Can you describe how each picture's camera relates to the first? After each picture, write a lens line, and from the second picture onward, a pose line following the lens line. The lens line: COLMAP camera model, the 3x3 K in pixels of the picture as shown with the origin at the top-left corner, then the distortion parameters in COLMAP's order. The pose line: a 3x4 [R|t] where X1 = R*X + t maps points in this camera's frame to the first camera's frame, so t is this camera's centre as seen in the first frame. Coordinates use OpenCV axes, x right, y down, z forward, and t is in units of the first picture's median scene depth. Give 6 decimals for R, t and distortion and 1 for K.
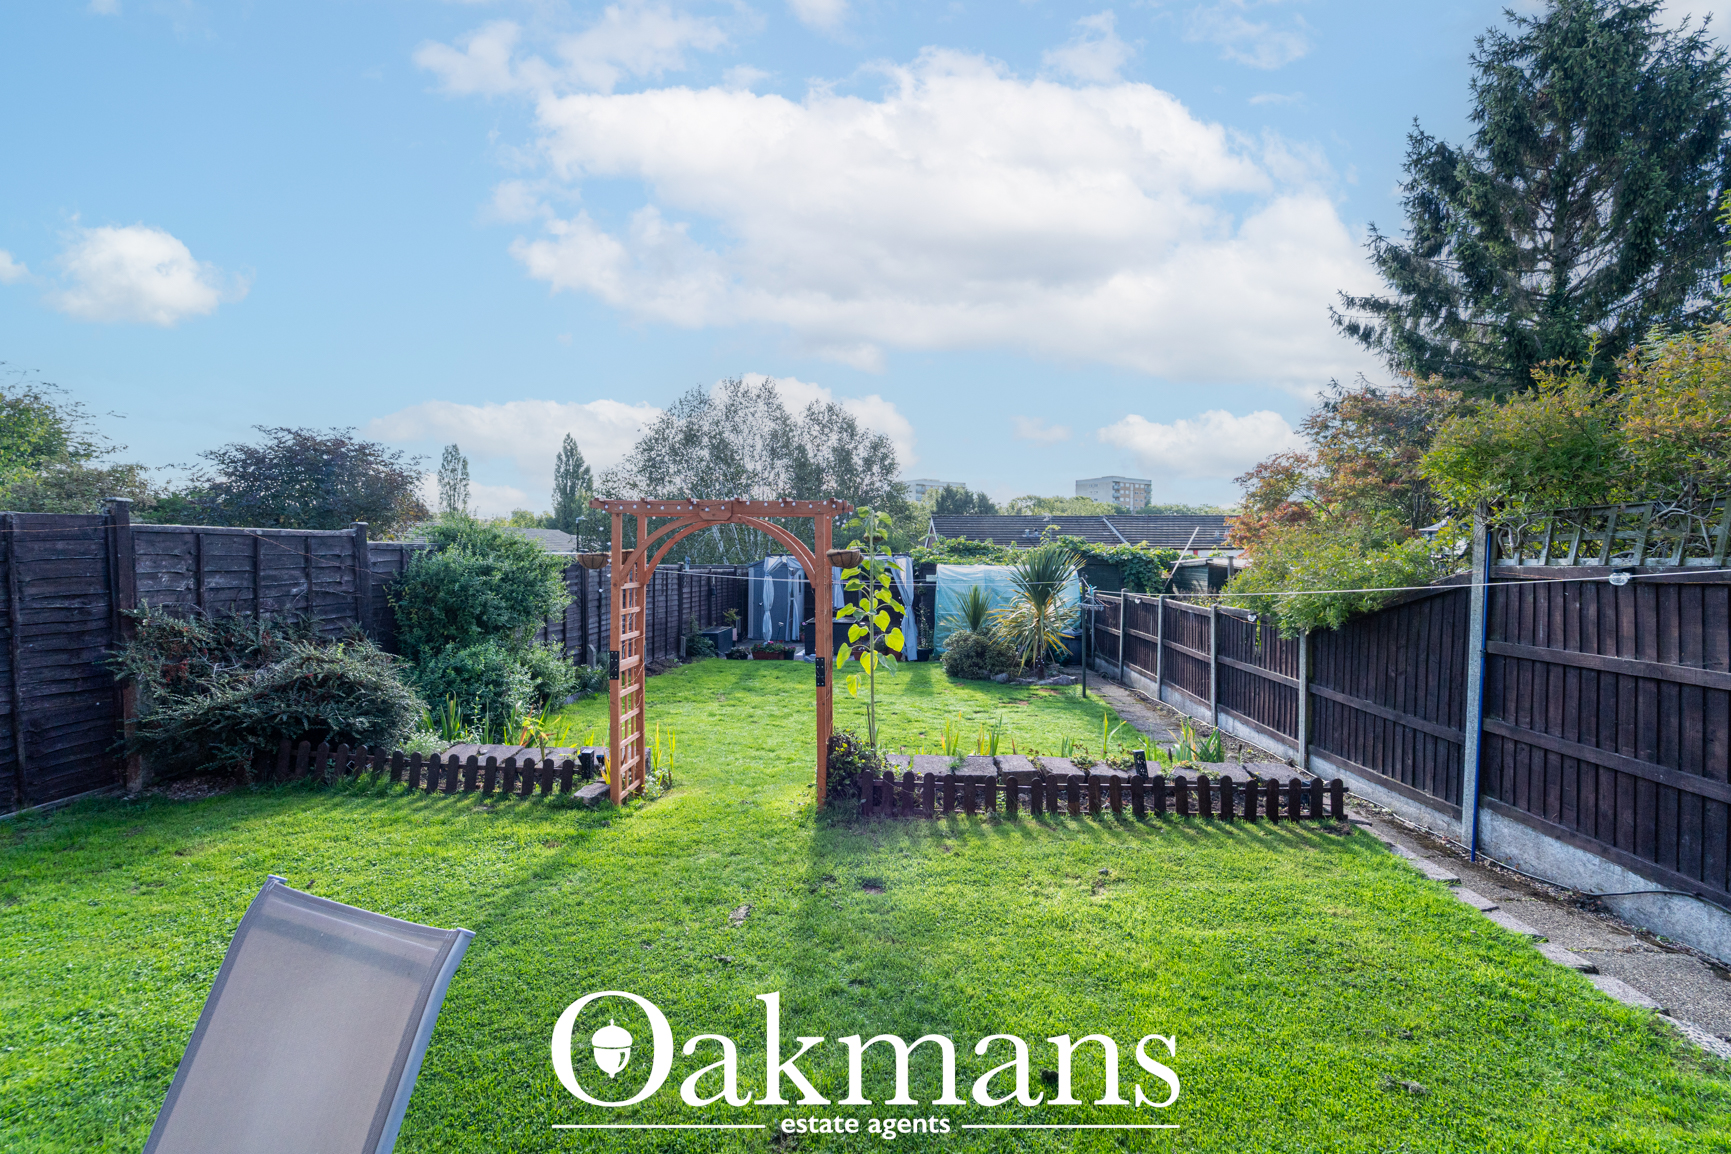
lens RADIAL K [[703.6, 0, 877.3], [0, 703.6, 575.7], [0, 0, 1]] dist [0.002608, -0.002906]
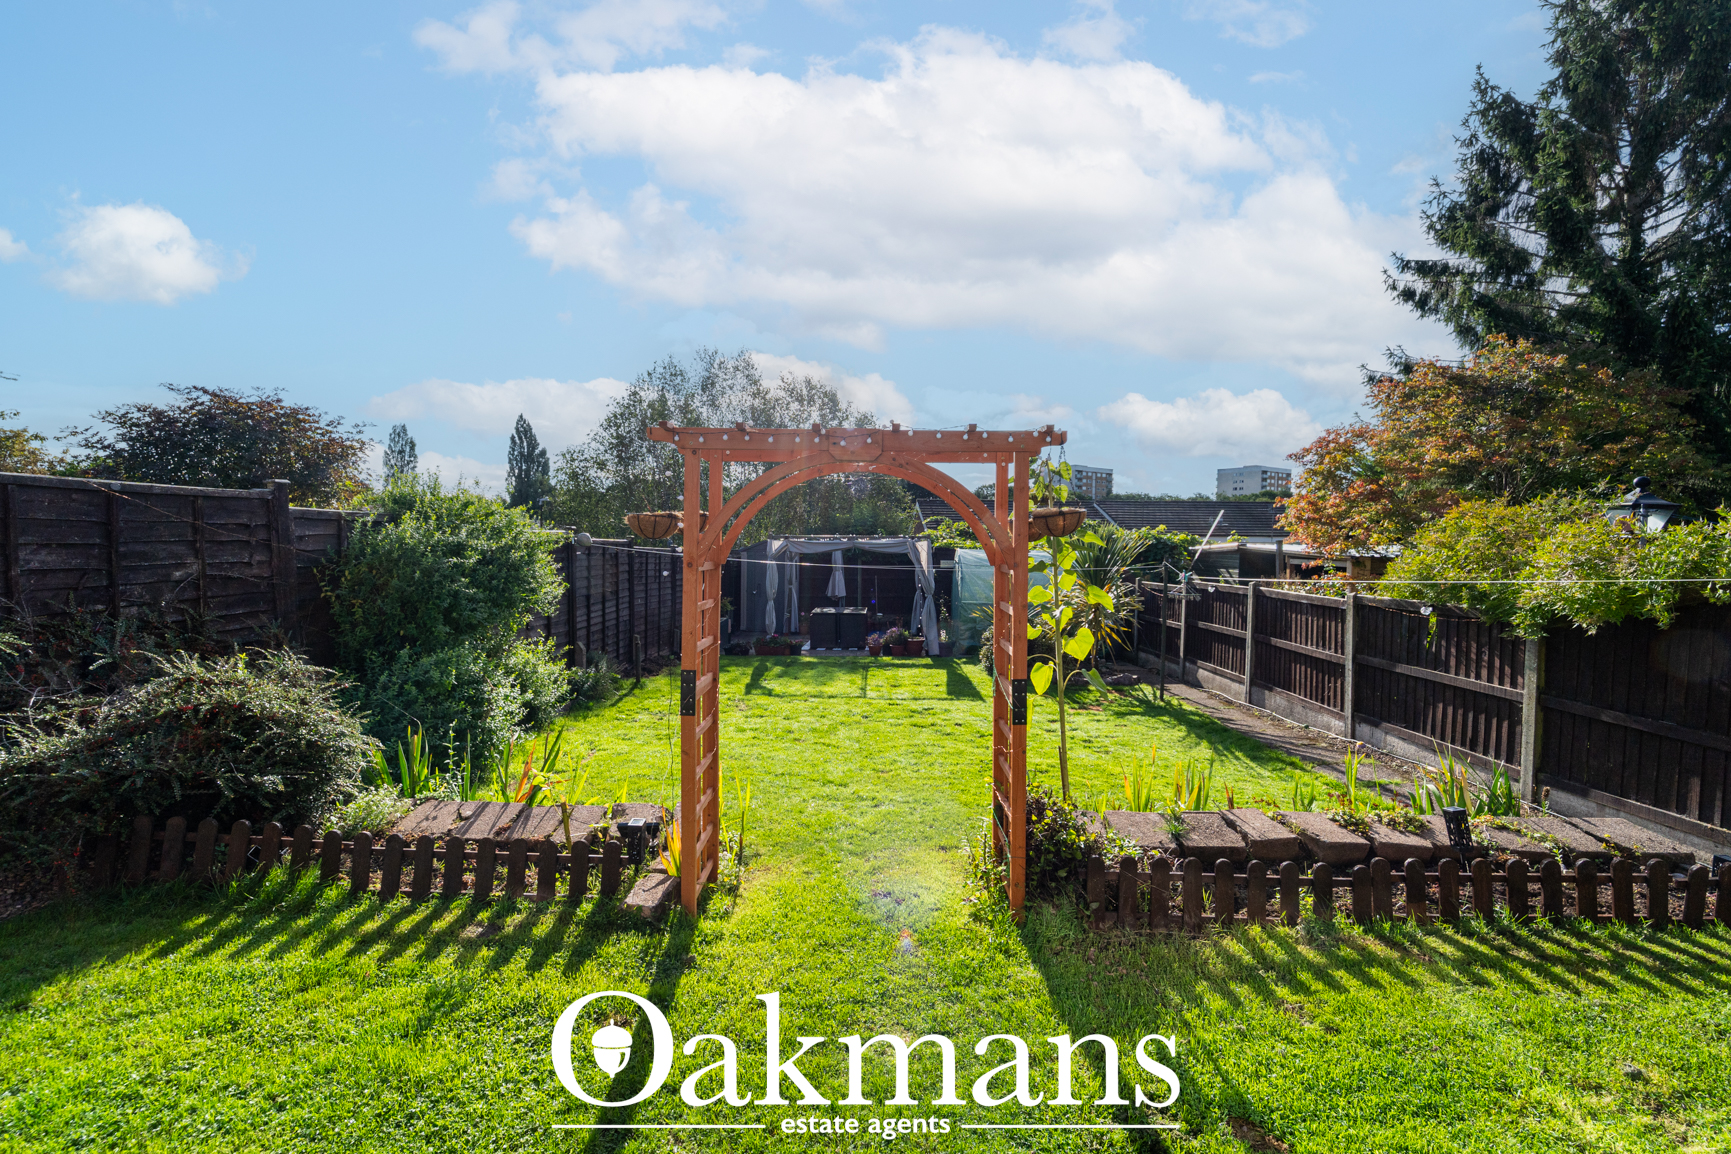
lens RADIAL K [[703.6, 0, 872.2], [0, 703.6, 574.7], [0, 0, 1]] dist [0.002608, -0.002906]
pose [[0.998801, 0.001385, 0.048940, -0.151749], [-0.002167, 0.999871, 0.015924, 0.007427], [-0.048912, -0.016011, 0.998675, 0.232181]]
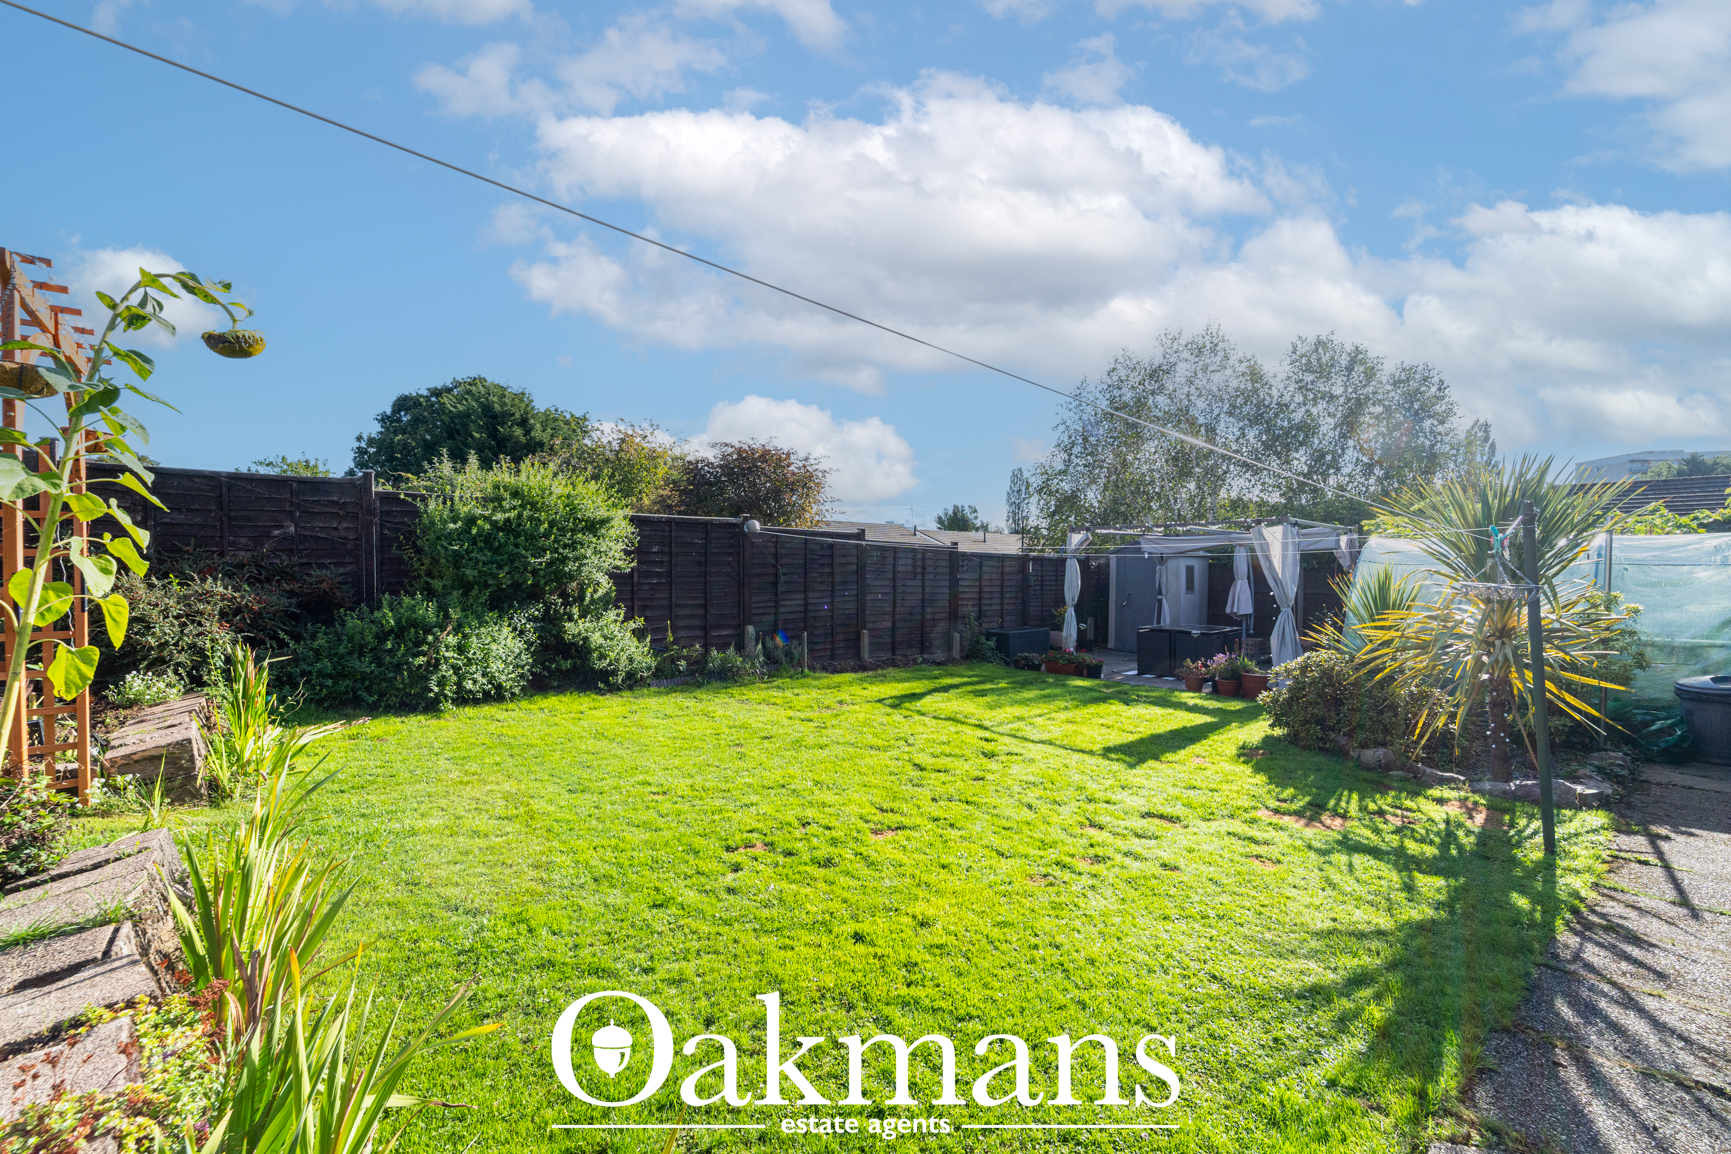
lens RADIAL K [[703.6, 0, 872.2], [0, 703.6, 580.5], [0, 0, 1]] dist [0.002608, -0.002906]
pose [[0.713780, 0.012268, -0.700263, 0.441698], [-0.021301, 0.999764, -0.004197, 0.063729], [0.700046, 0.017912, 0.713873, 0.731074]]
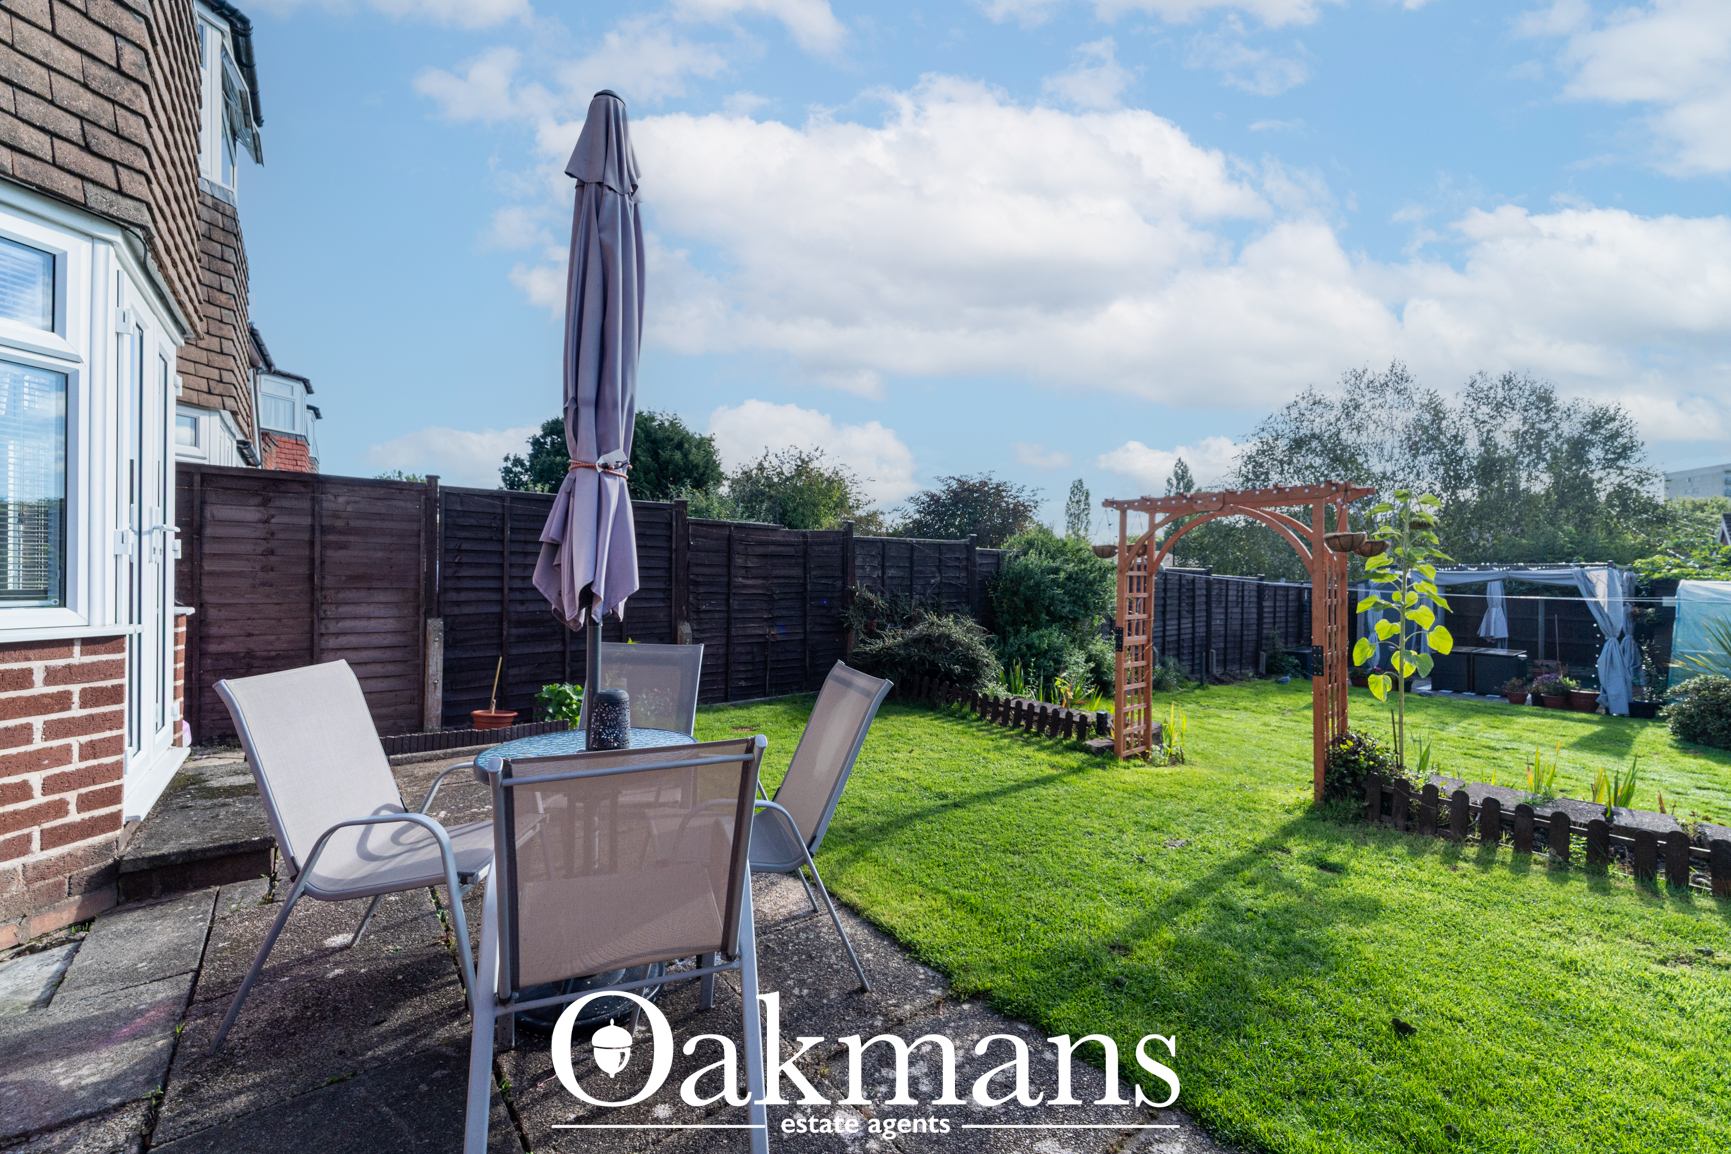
lens RADIAL K [[703.6, 0, 869.3], [0, 703.6, 574.9], [0, 0, 1]] dist [0.002608, -0.002906]
pose [[0.673408, 0.003281, -0.739264, 0.135130], [-0.028948, 0.999340, -0.021934, 0.036248], [0.738704, 0.036171, 0.673059, -0.066748]]
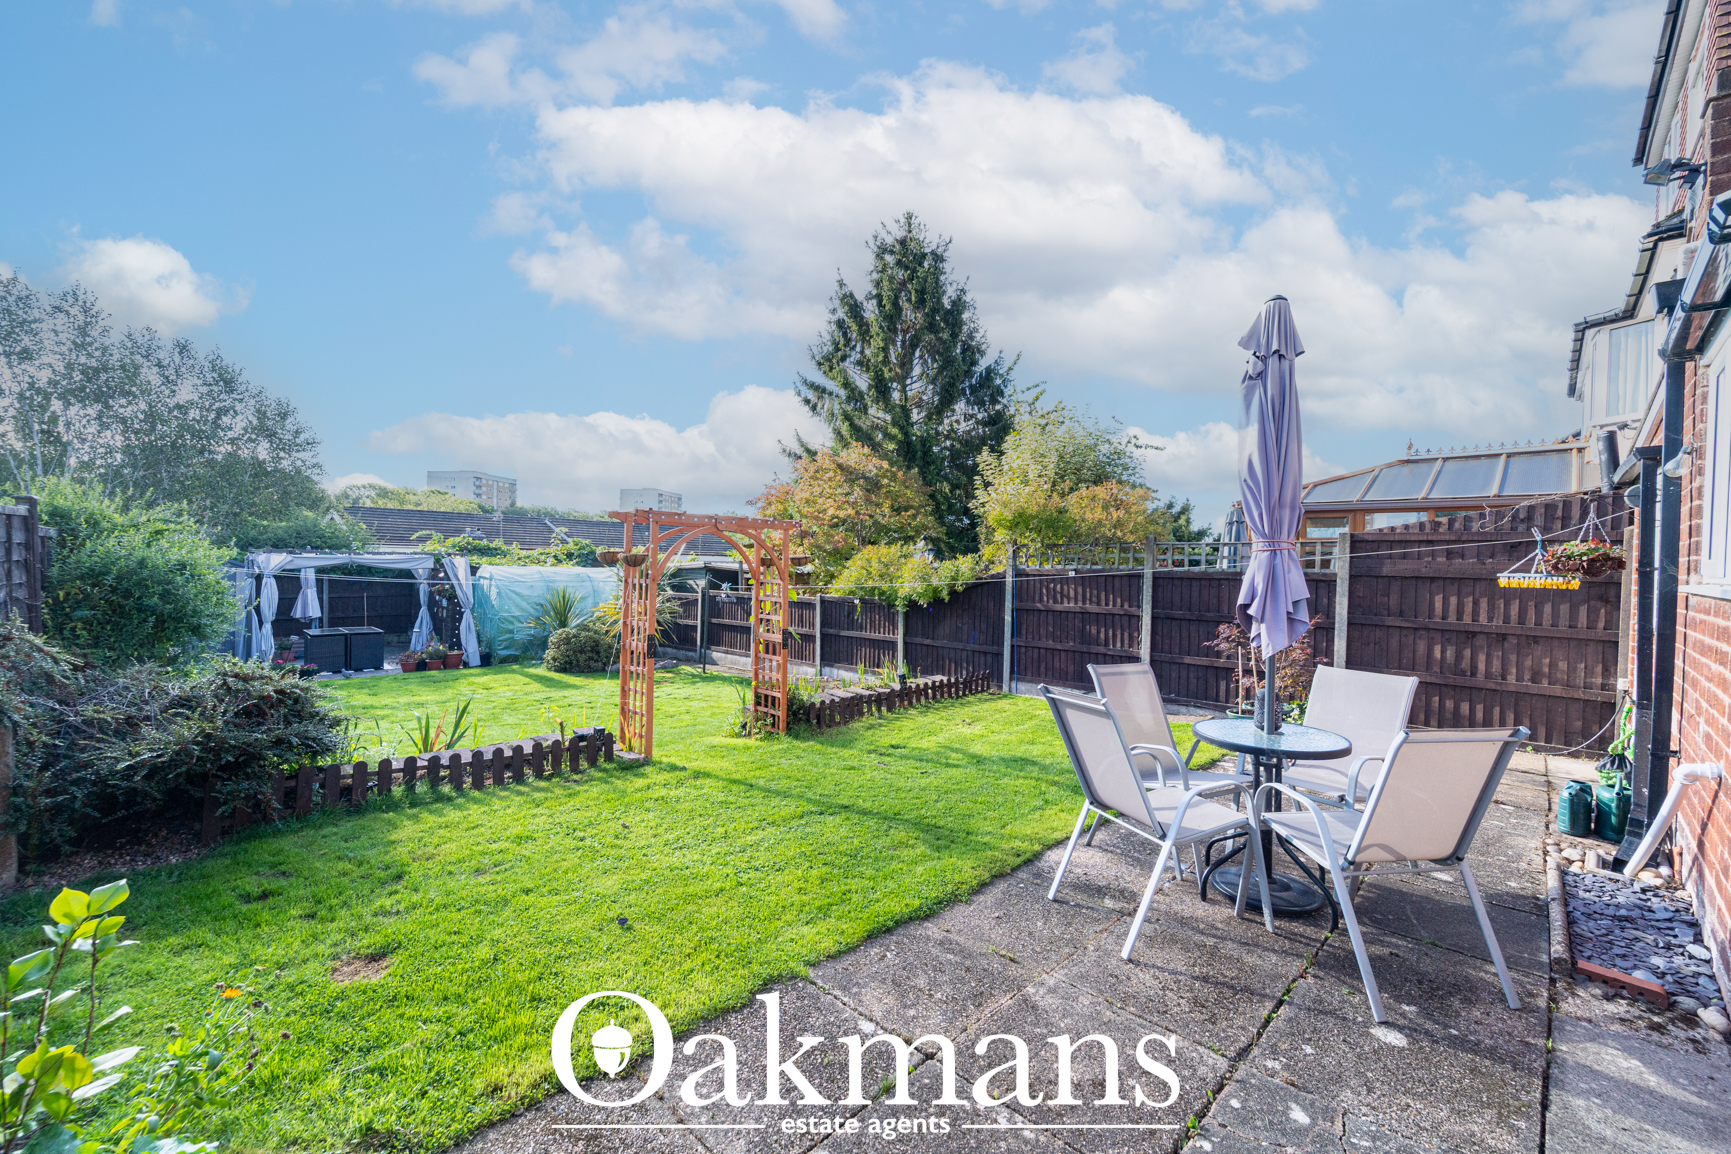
lens RADIAL K [[703.6, 0, 879.6], [0, 703.6, 571.7], [0, 0, 1]] dist [0.002608, -0.002906]
pose [[0.648105, 0.000900, 0.761551, -0.658672], [0.005803, 0.999964, -0.006120, 0.004291], [-0.761529, 0.008386, 0.648077, -0.057496]]
